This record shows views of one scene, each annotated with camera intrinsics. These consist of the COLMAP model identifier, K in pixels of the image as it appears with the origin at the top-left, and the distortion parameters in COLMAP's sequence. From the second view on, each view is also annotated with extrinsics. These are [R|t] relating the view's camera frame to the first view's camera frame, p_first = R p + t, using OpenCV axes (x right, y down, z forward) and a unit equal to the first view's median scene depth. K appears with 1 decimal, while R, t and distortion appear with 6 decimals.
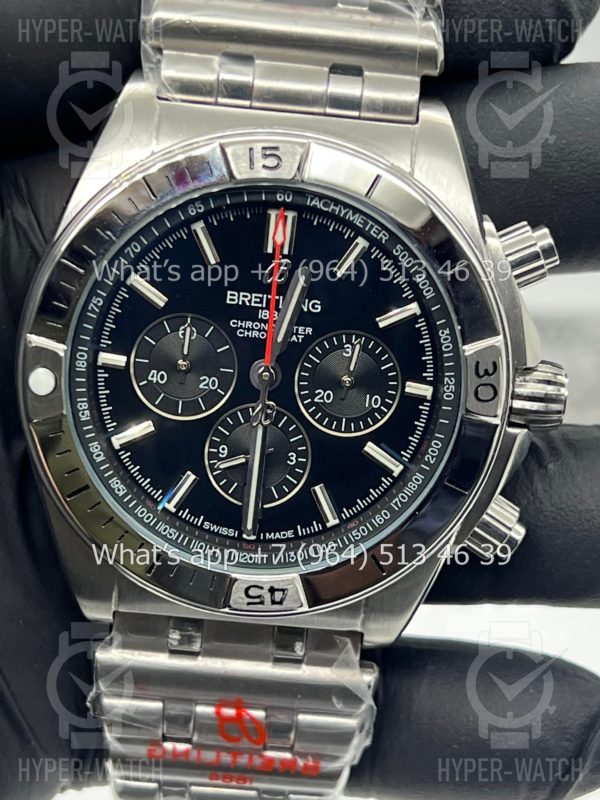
lens RADIAL K [[1953.9, 0, 300.0], [0, 1953.9, 400.0], [0, 0, 1]] dist [0.216394, -0.826899]
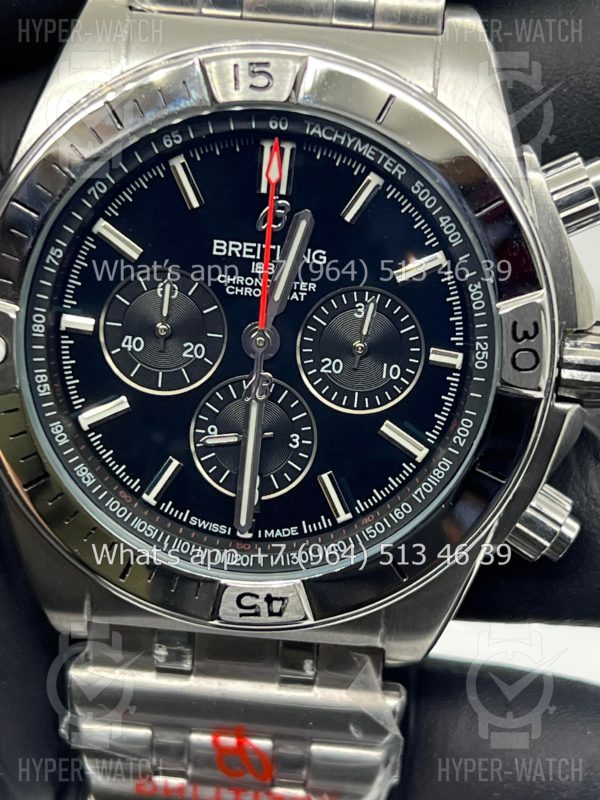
lens RADIAL K [[1953.9, 0, 300.0], [0, 1953.9, 400.0], [0, 0, 1]] dist [0.216394, -0.826899]
pose [[0.997875, -0.004460, -0.064998, 0.052973], [0.004932, 0.999963, 0.007101, 0.006677], [0.064964, -0.007406, 0.997860, 0.169890]]
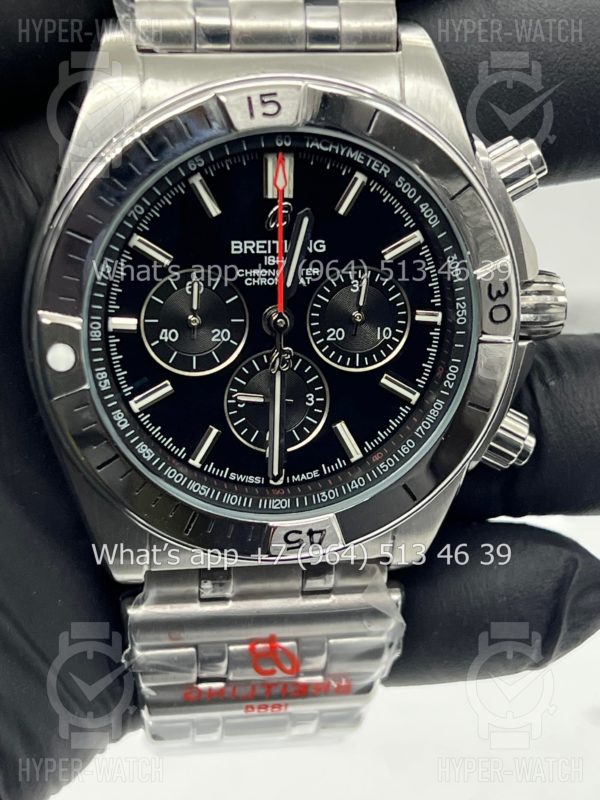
lens RADIAL K [[1953.9, 0, 300.0], [0, 1953.9, 400.0], [0, 0, 1]] dist [0.216394, -0.826899]
pose [[0.982607, -0.125794, 0.136598, -0.147097], [0.112149, 0.988298, 0.103394, -0.074401], [-0.148006, -0.086276, 0.985216, 0.016410]]
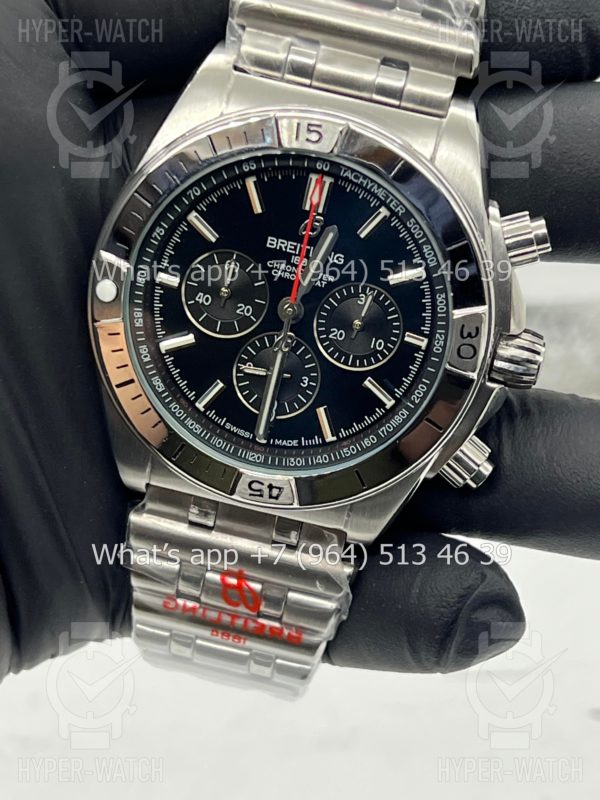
lens RADIAL K [[1953.9, 0, 300.0], [0, 1953.9, 400.0], [0, 0, 1]] dist [0.216394, -0.826899]
pose [[0.983933, 0.145416, -0.103590, 0.120541], [-0.138402, 0.987756, 0.071994, -0.045505], [0.112790, -0.056500, 0.992011, -0.196269]]
